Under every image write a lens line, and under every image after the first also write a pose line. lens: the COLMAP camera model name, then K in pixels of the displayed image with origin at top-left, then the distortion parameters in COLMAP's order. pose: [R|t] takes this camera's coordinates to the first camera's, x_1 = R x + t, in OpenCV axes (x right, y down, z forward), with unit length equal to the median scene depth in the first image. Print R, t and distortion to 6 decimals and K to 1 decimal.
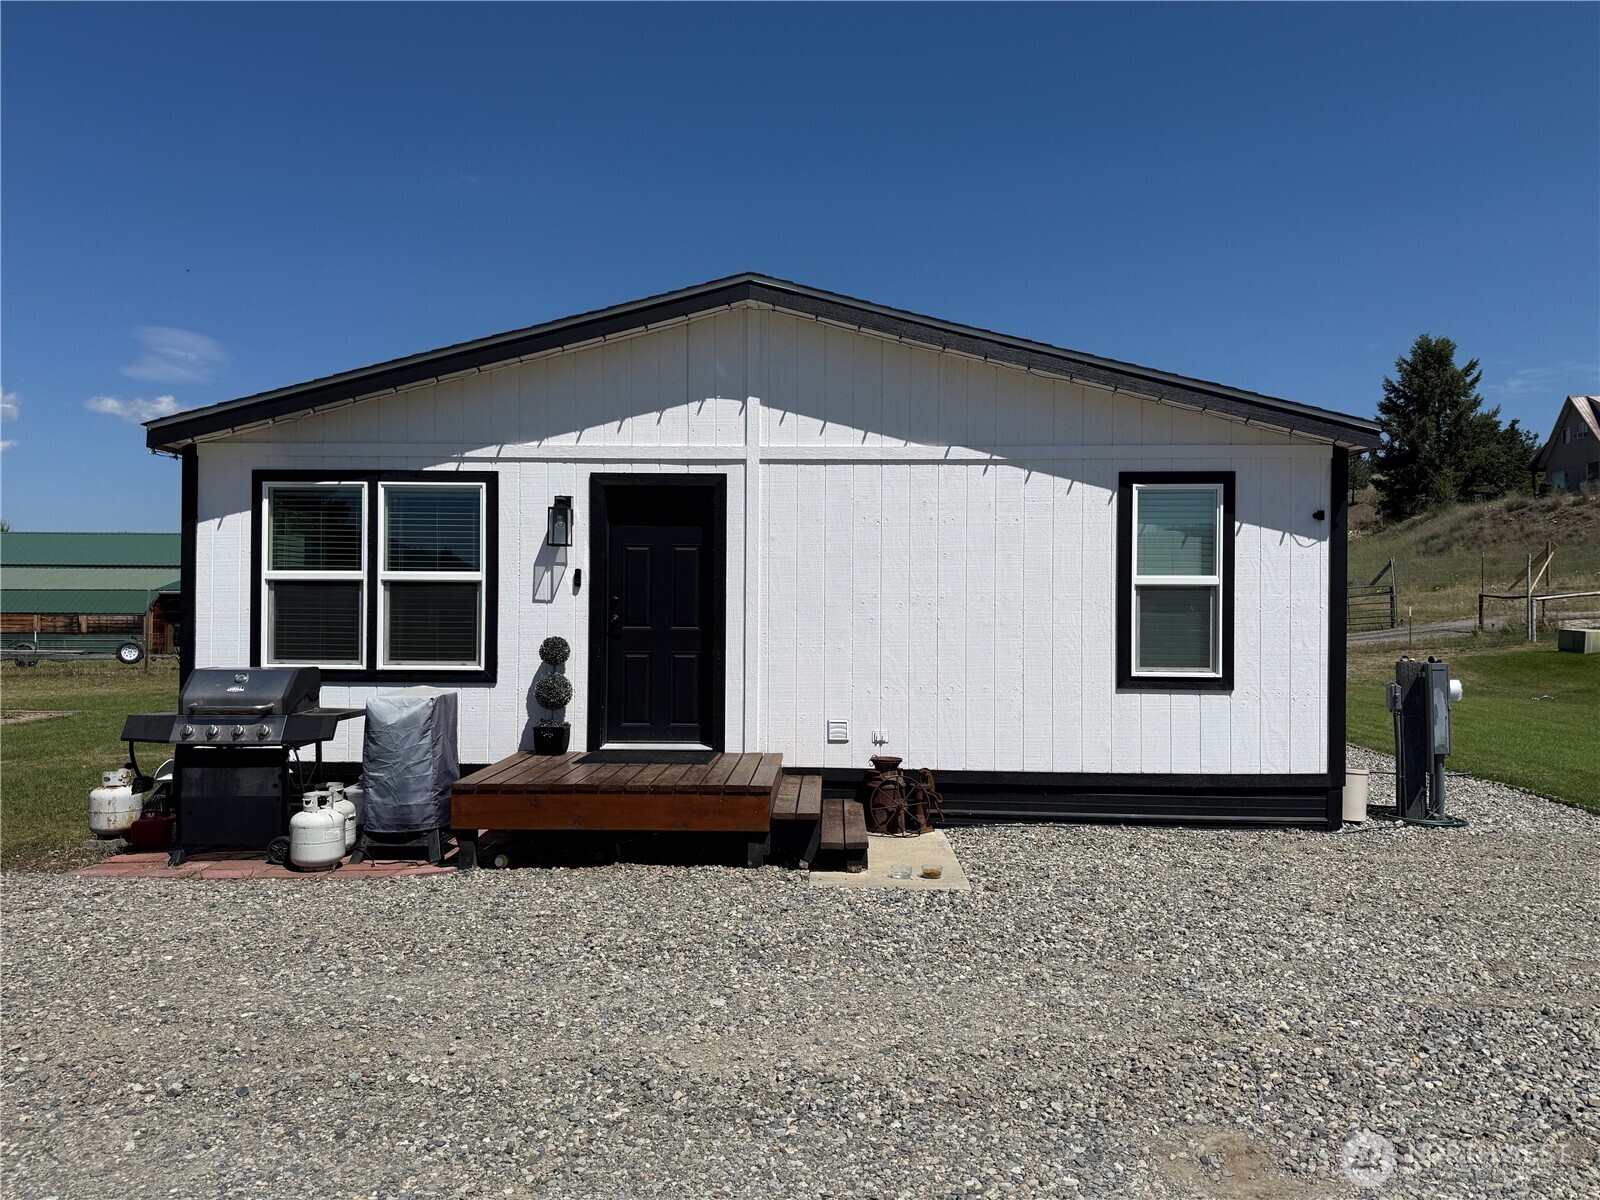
lens RADIAL K [[1112.4, 0, 798.8], [0, 1112.4, 606.5], [0, 0, 1]] dist [0.048223, -0.004213]
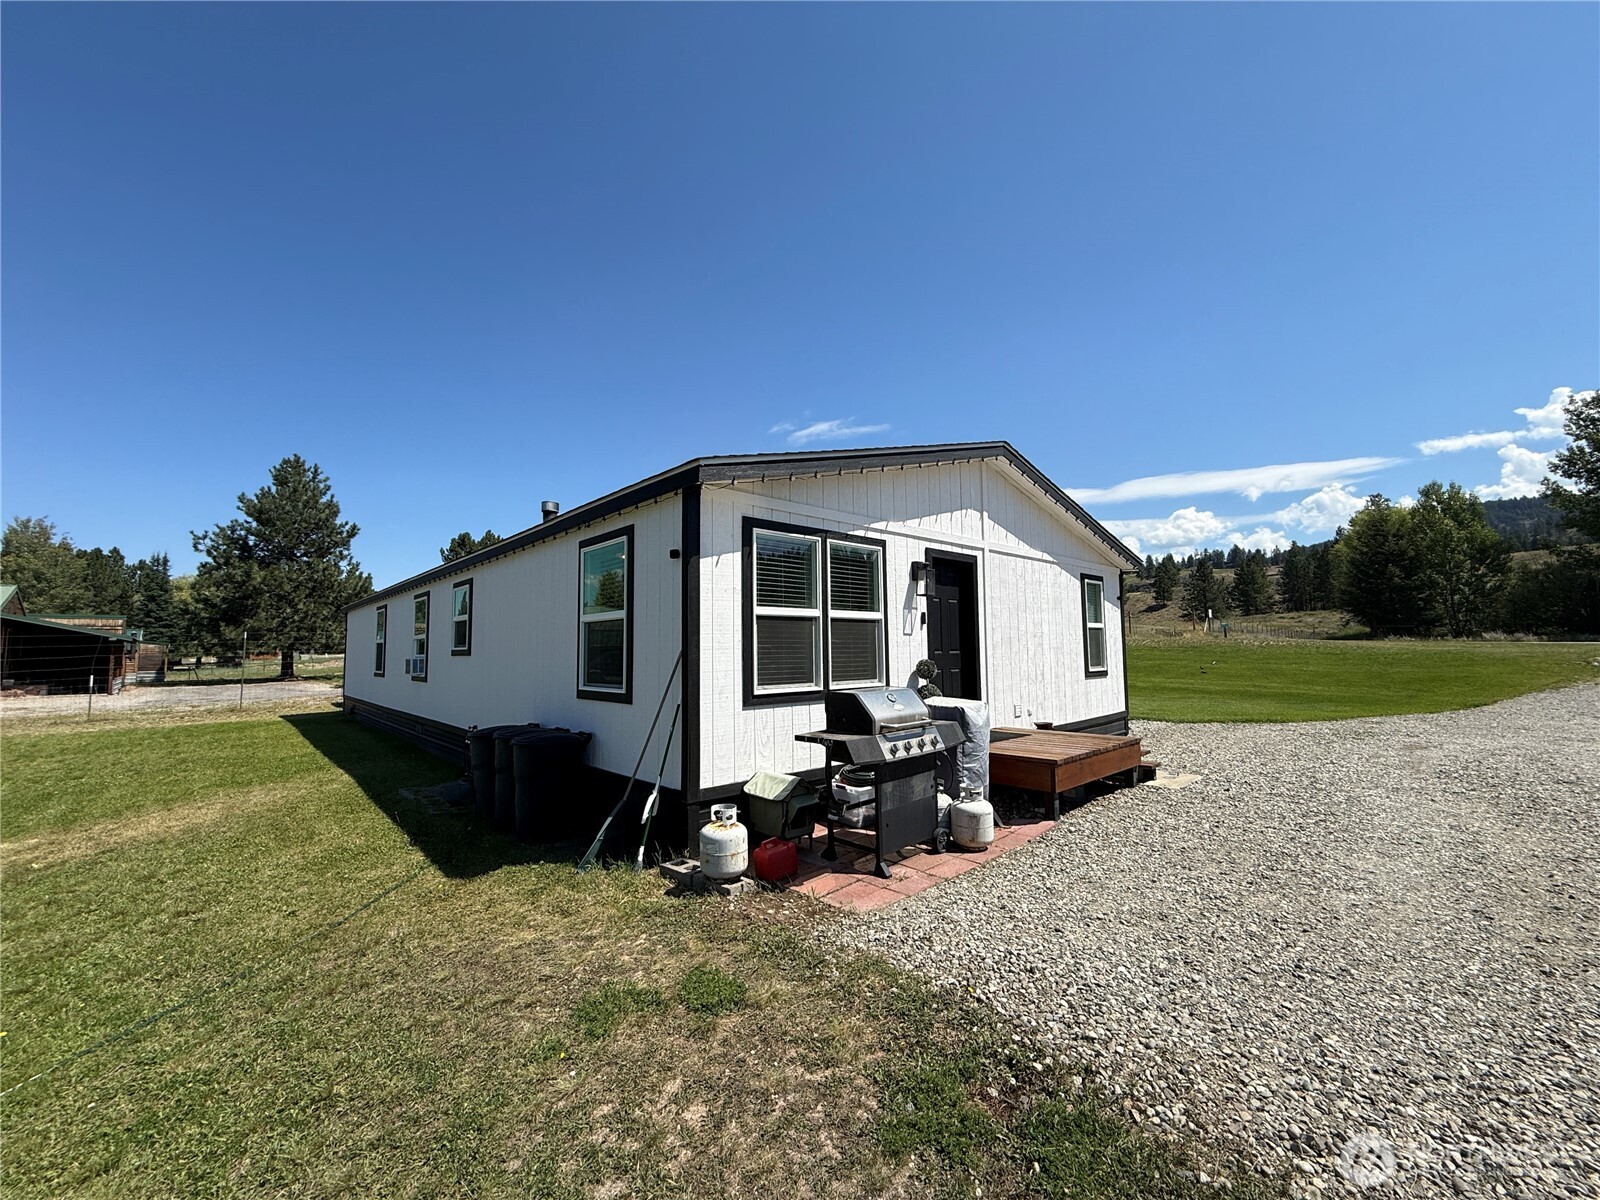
lens RADIAL K [[636.8, 0, 796.4], [0, 636.8, 596.0], [0, 0, 1]] dist [0.000142, 0.000728]
pose [[0.713338, 0.044349, 0.699415, -0.897048], [0.009463, 0.997295, -0.072889, 0.004670], [-0.700756, 0.058614, 0.710989, 0.520987]]
